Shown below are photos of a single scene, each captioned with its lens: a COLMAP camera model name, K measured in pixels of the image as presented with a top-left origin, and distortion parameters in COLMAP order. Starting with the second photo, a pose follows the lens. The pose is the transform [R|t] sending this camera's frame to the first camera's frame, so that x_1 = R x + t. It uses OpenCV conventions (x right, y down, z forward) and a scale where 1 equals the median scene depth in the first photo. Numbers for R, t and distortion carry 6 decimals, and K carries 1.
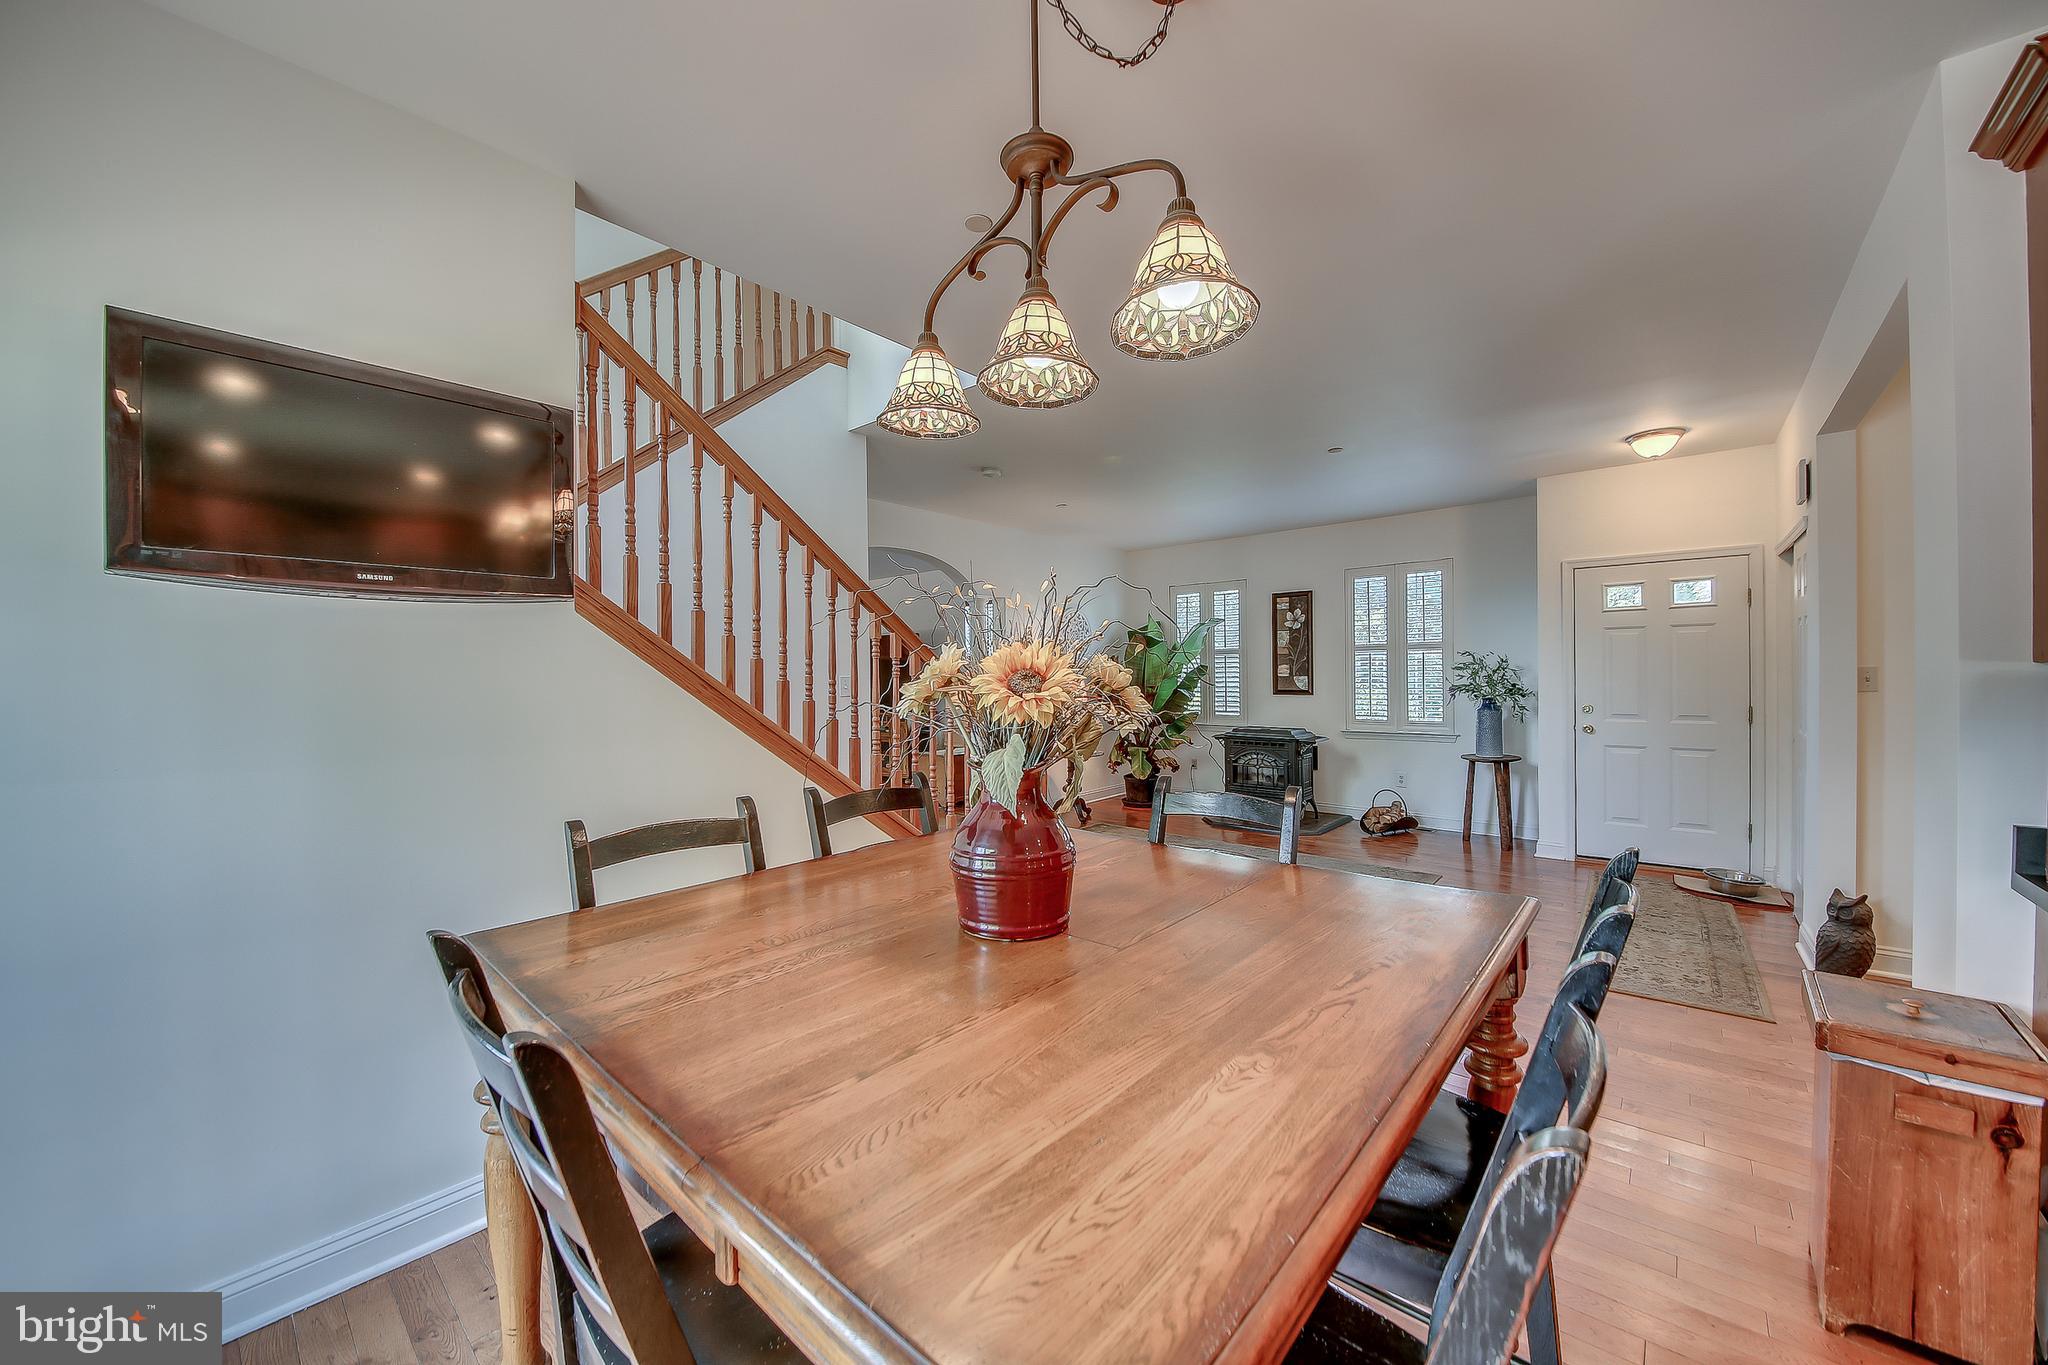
lens RADIAL K [[749.0, 0, 1009.9], [0, 749.0, 678.1], [0, 0, 1]] dist [-0.002404, -0.000043]
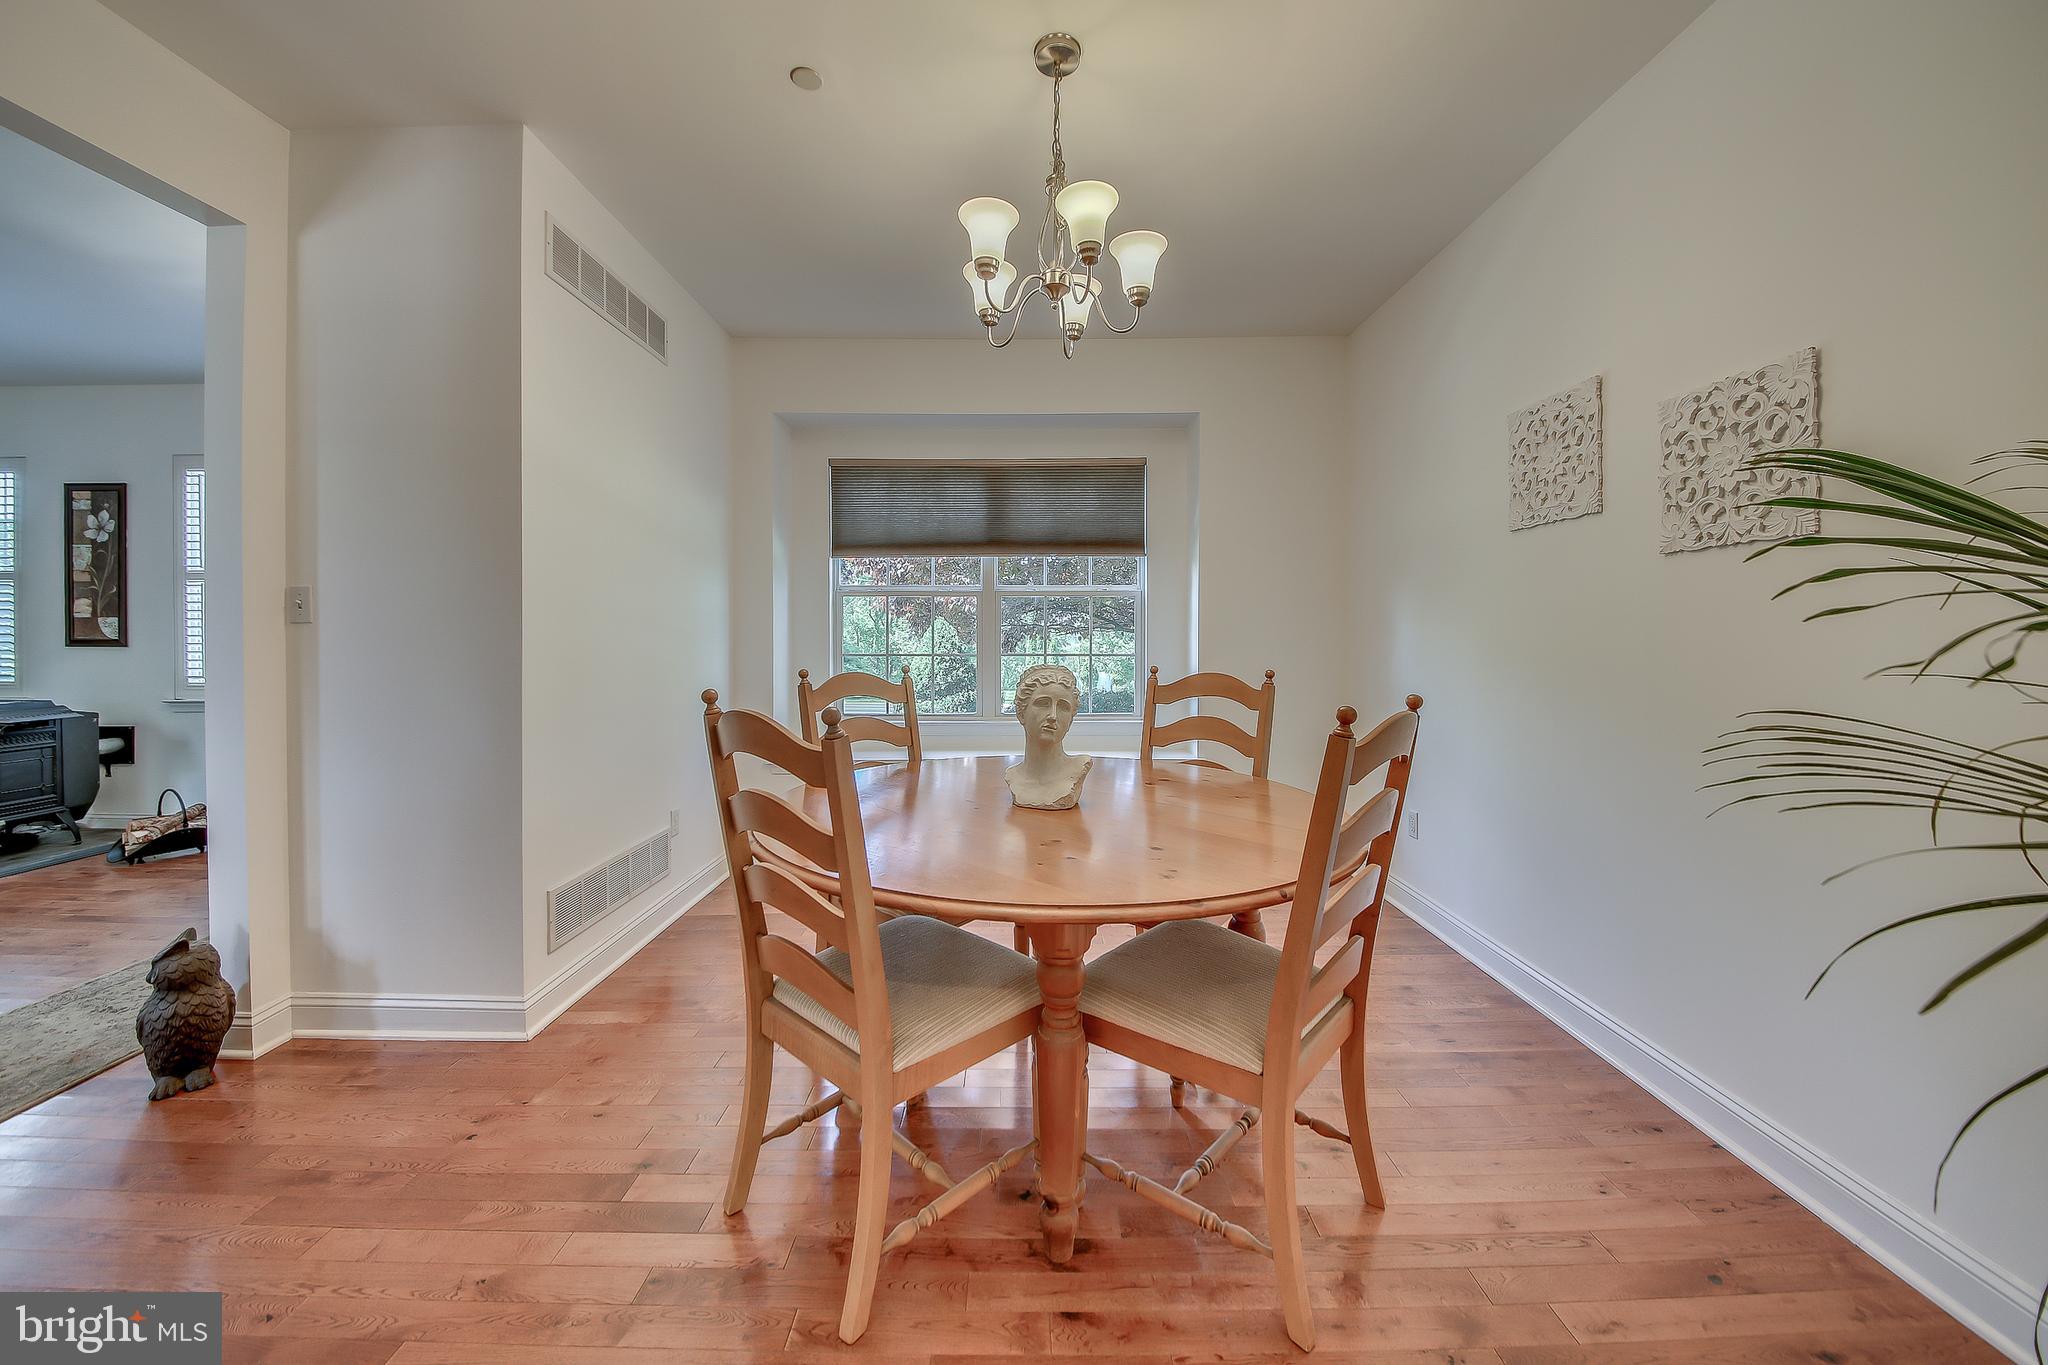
lens RADIAL K [[739.0, 0, 1028.2], [0, 739.0, 643.2], [0, 0, 1]] dist [-0.013459, -0.000150]
pose [[0.743140, 0.006503, 0.669105, 0.683372], [-0.009174, 0.999958, 0.000471, 0.014491], [-0.669074, -0.006489, 0.743168, 0.031617]]
